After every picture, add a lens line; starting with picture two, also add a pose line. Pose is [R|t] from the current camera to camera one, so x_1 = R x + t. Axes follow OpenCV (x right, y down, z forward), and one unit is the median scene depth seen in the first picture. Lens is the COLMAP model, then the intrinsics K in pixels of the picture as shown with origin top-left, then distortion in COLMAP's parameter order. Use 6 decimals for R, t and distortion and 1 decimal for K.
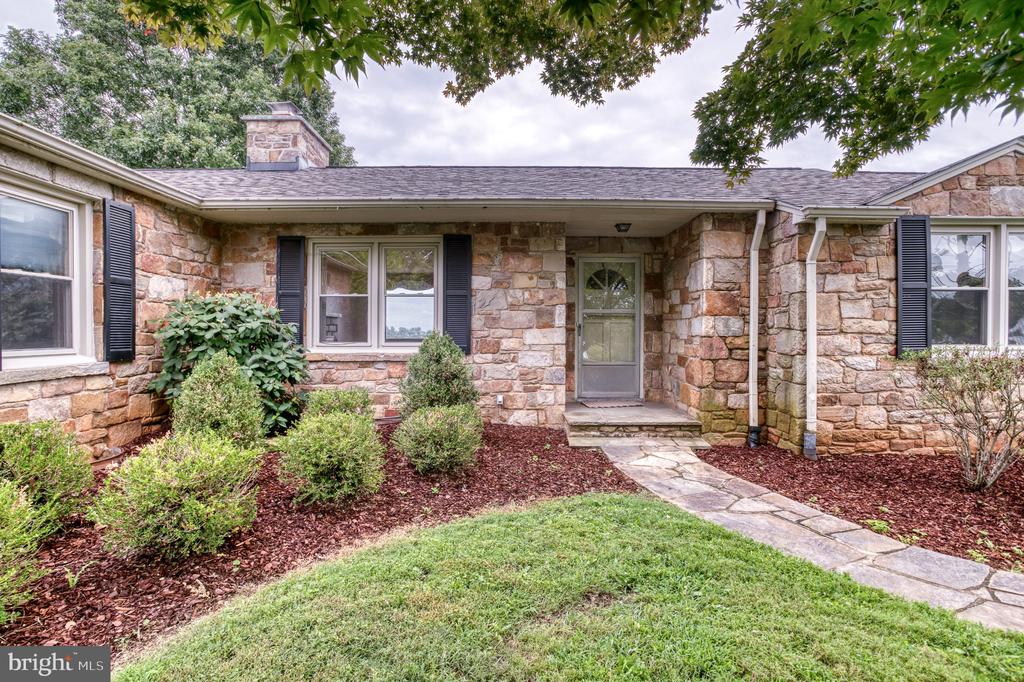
lens RADIAL K [[498.8, 0, 512.0], [0, 498.8, 341.0], [0, 0, 1]] dist [-0.060040, 0.035074]
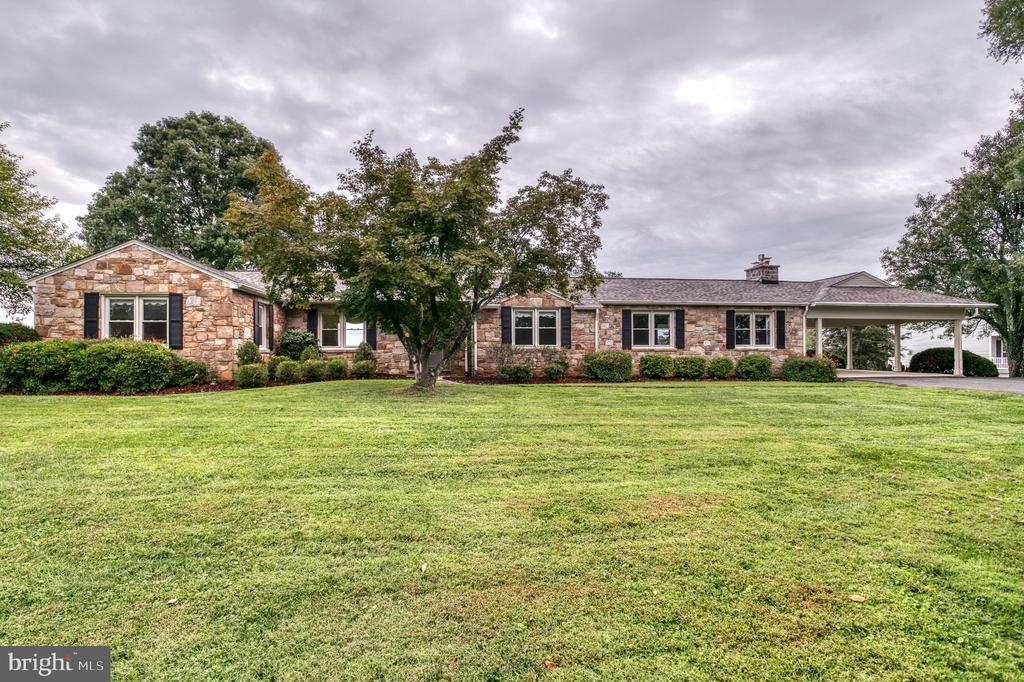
lens RADIAL K [[498.8, 0, 512.0], [0, 498.8, 341.0], [0, 0, 1]] dist [-0.060040, 0.035074]
pose [[0.991330, -0.006401, 0.131241, 0.334325], [0.010618, 0.999449, -0.031460, 0.077074], [-0.130967, 0.032581, 0.990851, -2.039512]]
